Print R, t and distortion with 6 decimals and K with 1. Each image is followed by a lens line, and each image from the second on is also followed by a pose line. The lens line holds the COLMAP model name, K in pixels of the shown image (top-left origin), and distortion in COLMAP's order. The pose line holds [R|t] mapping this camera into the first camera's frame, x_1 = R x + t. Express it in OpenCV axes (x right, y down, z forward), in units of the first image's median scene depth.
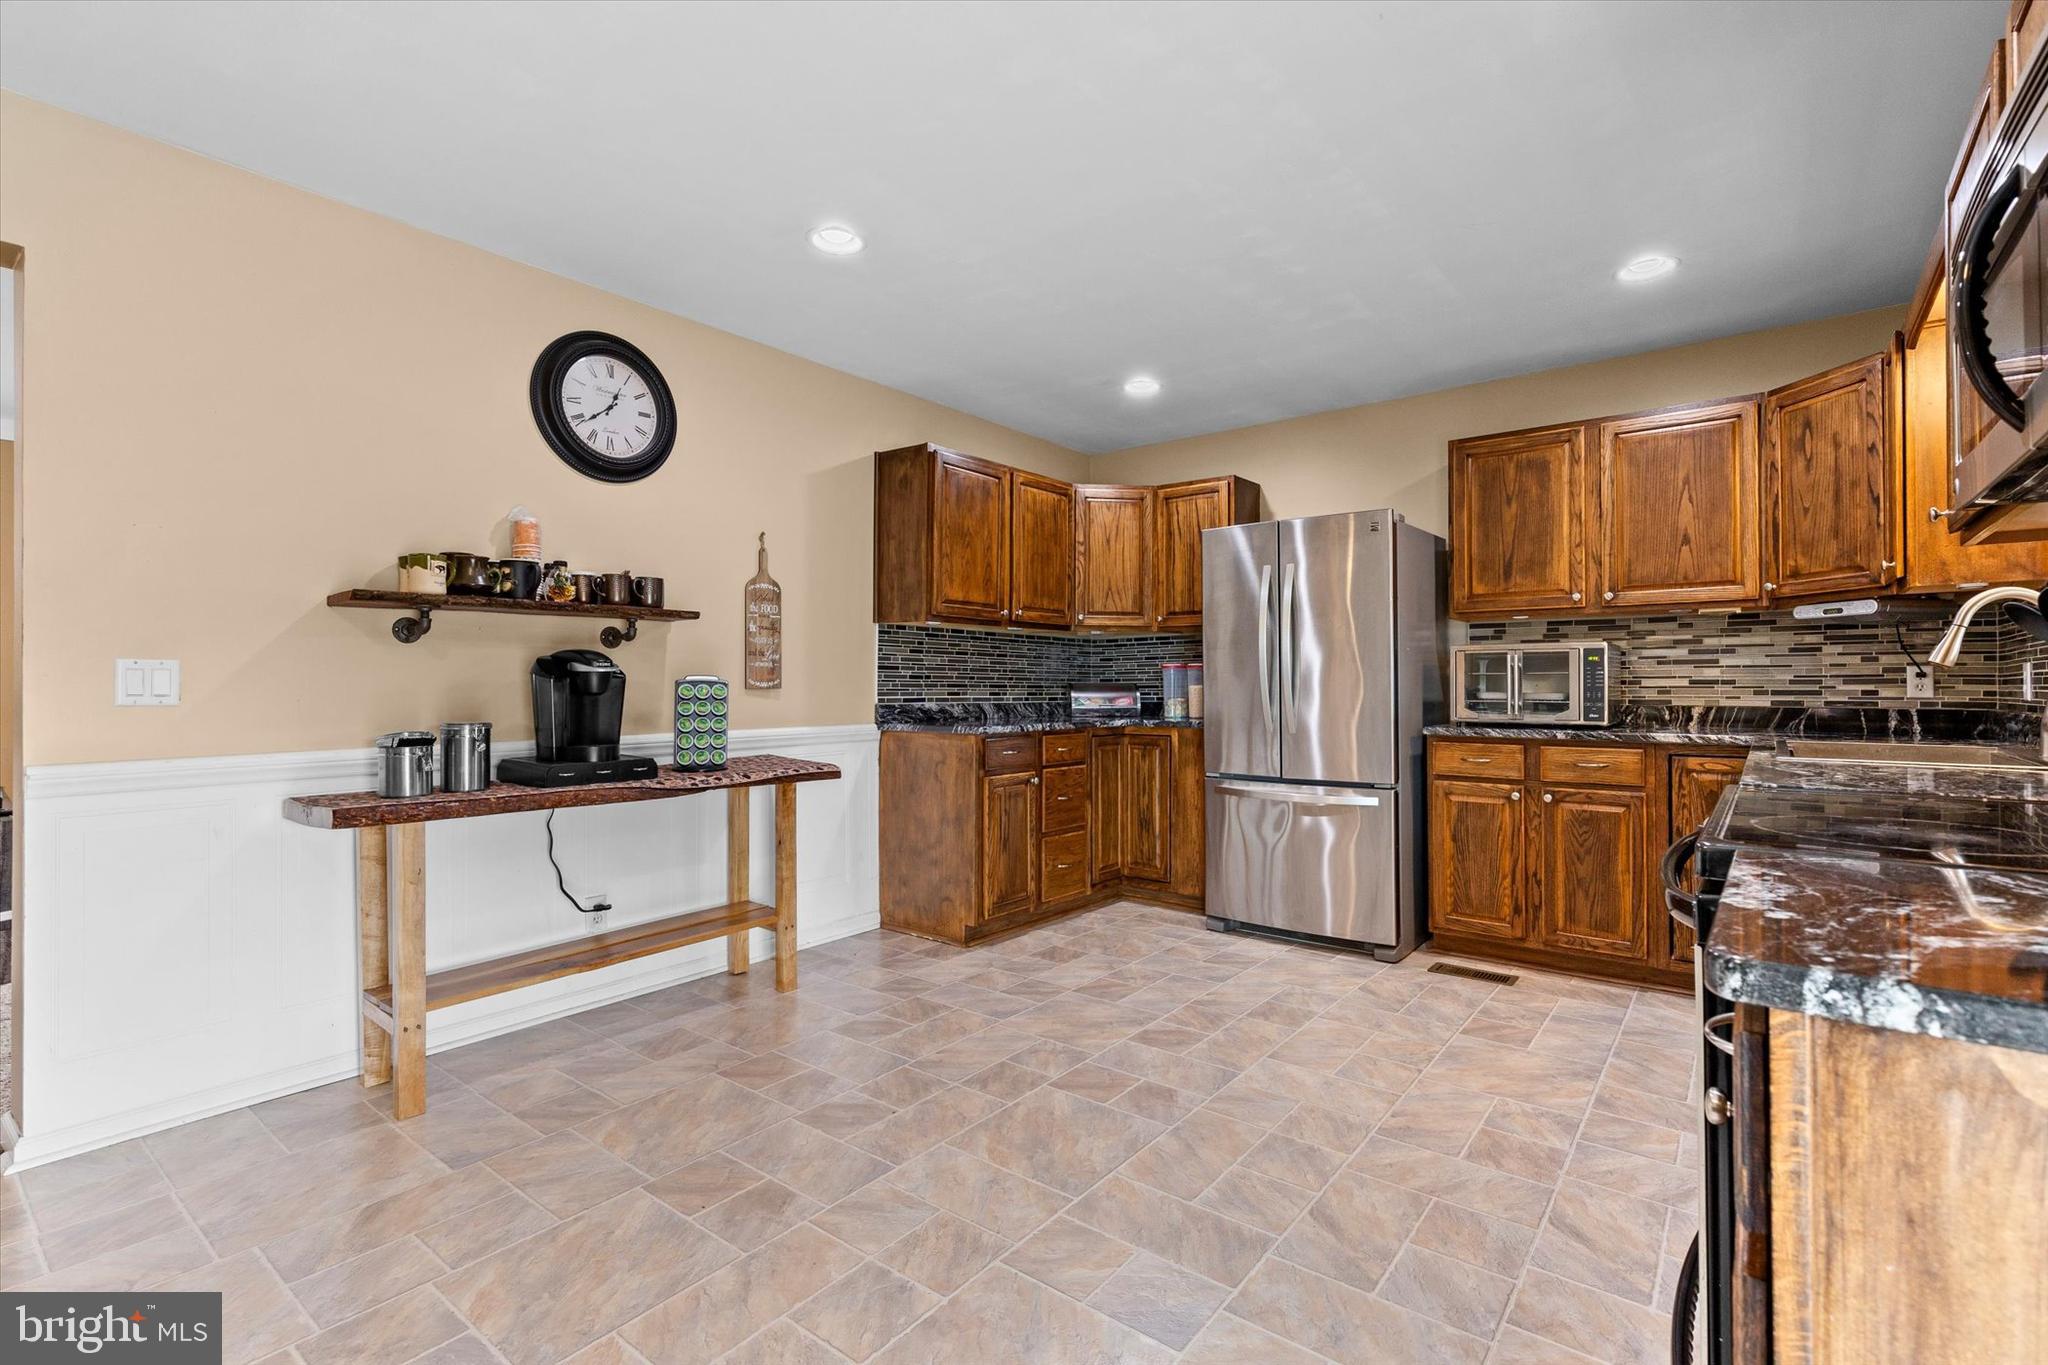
lens RADIAL K [[925.3, 0, 1032.9], [0, 925.3, 677.3], [0, 0, 1]] dist [0.009208, -0.002813]
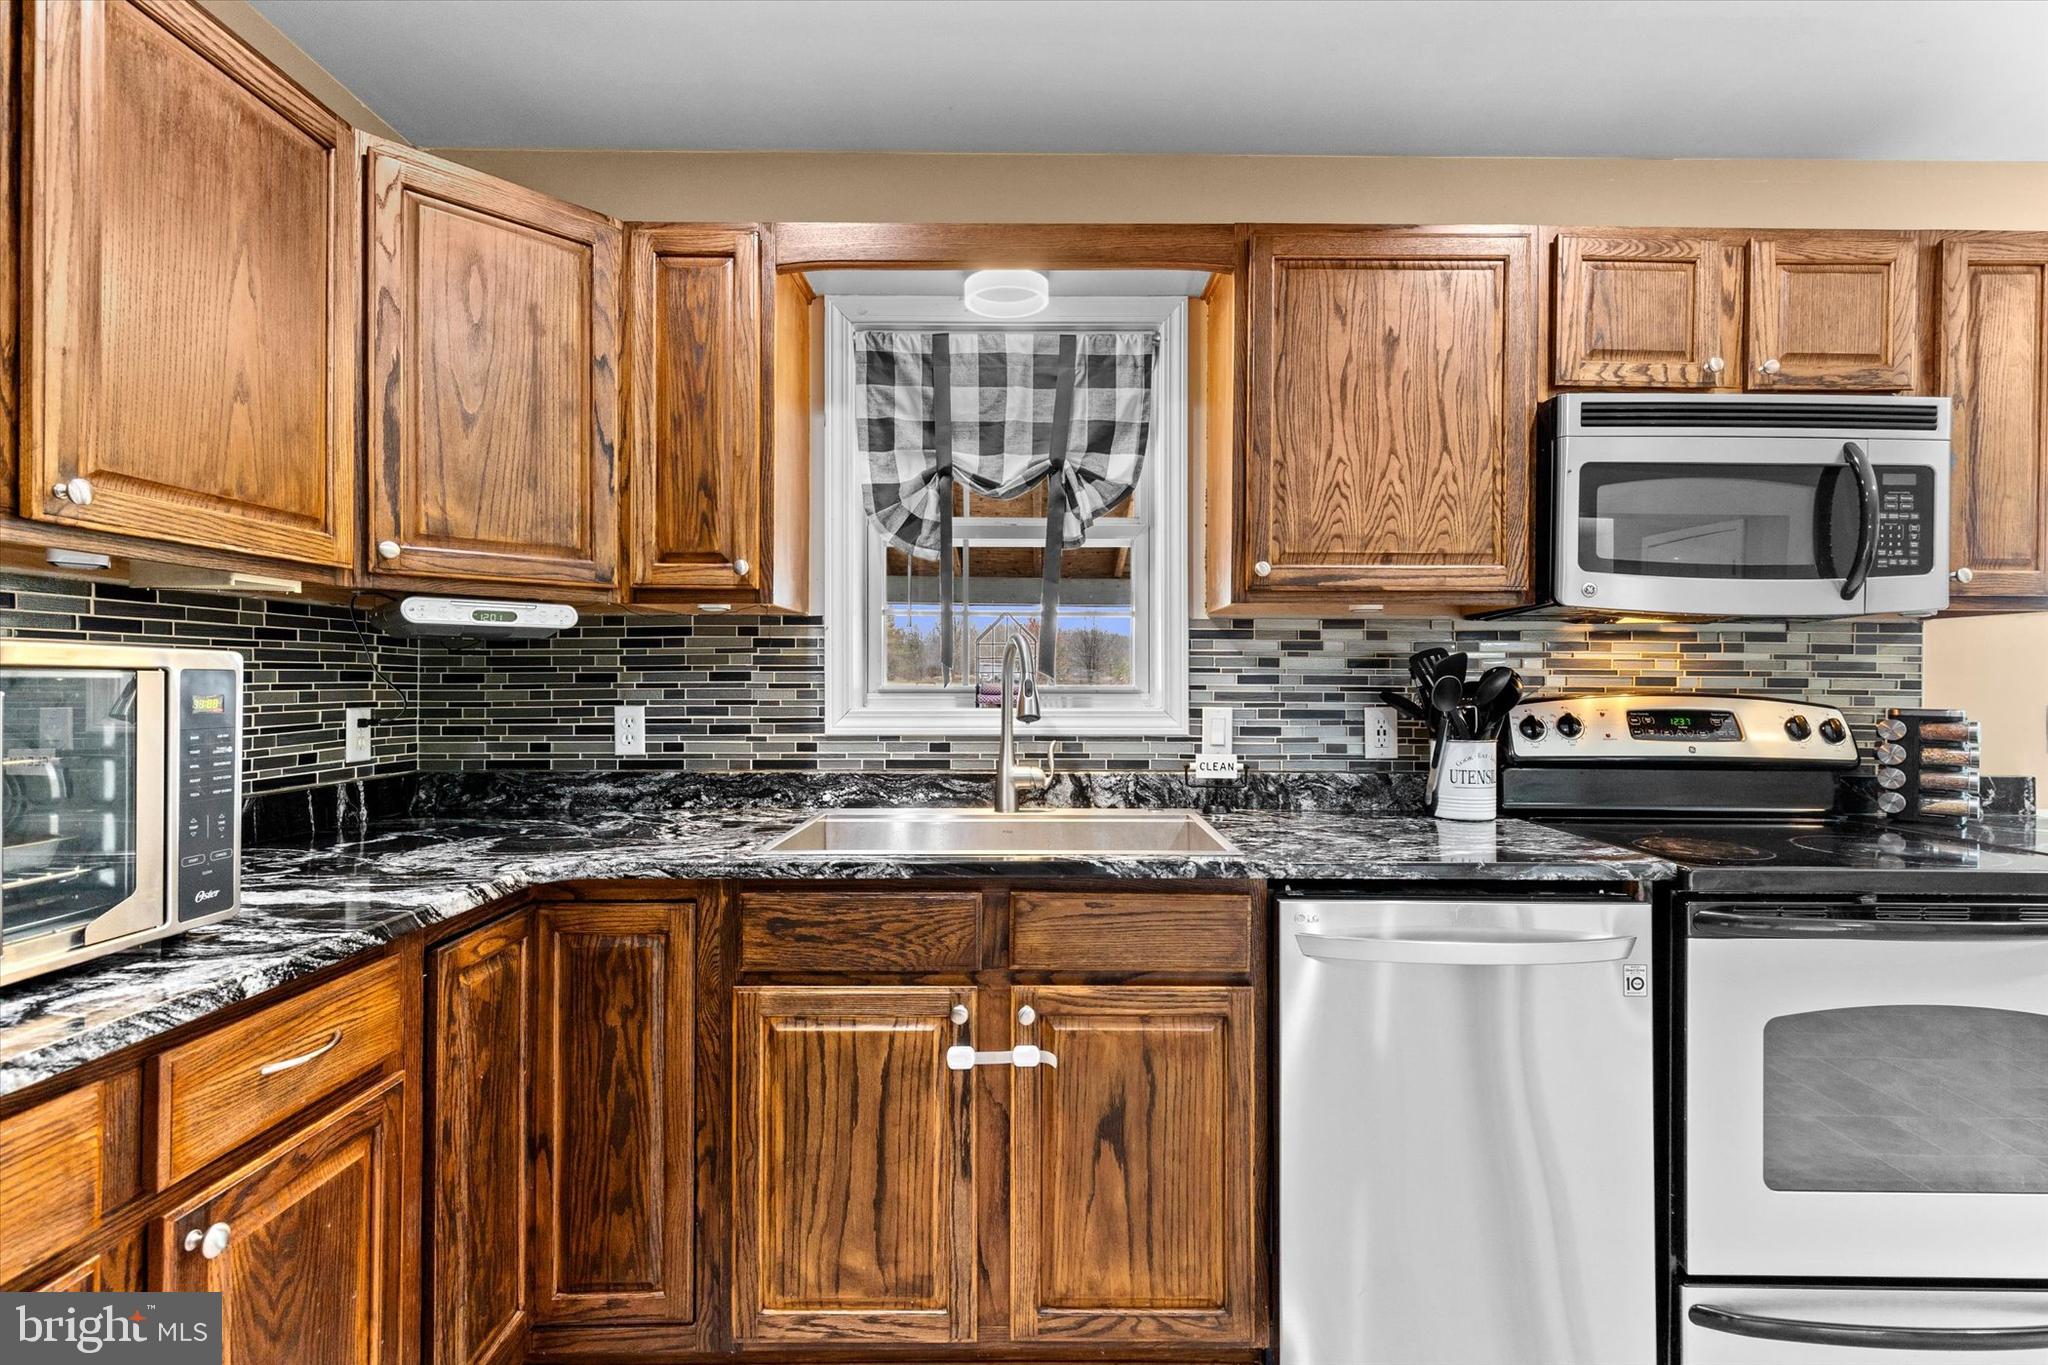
lens RADIAL K [[925.3, 0, 1036.8], [0, 925.3, 678.7], [0, 0, 1]] dist [0.009208, -0.002813]
pose [[-0.625460, 0.000285, 0.780256, 0.209679], [-0.007239, 0.999955, -0.006168, -0.030278], [-0.780223, -0.009506, -0.625429, 1.018627]]
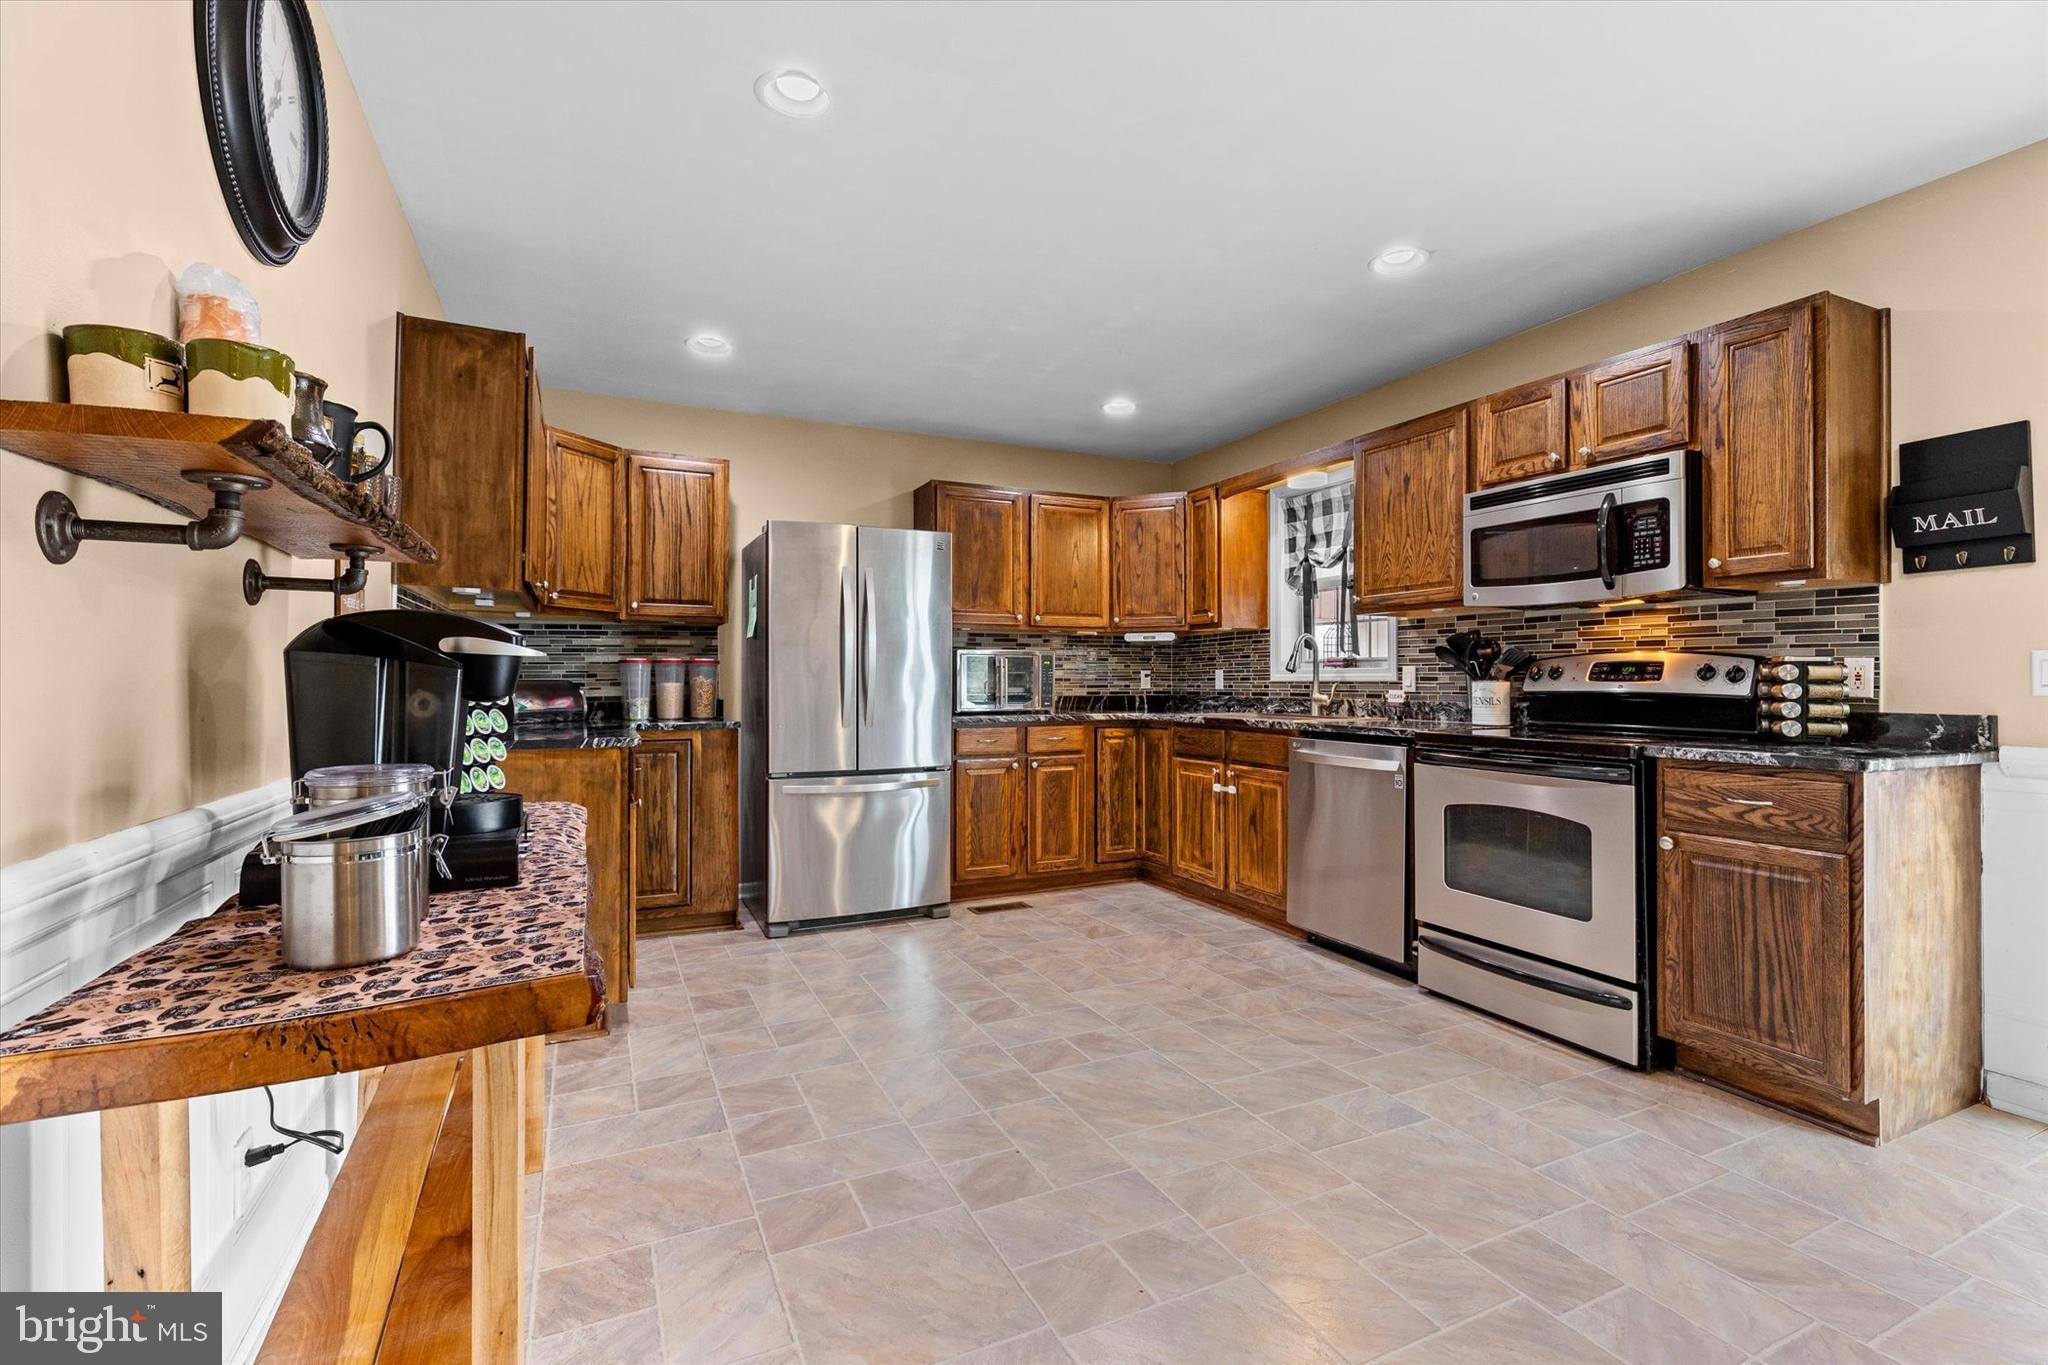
lens RADIAL K [[925.3, 0, 1033.0], [0, 925.3, 674.4], [0, 0, 1]] dist [0.009208, -0.002813]
pose [[0.439587, 0.006673, 0.898175, -0.687269], [-0.005132, 0.999975, -0.004918, 0.004447], [-0.898185, -0.002448, 0.439610, 0.420945]]
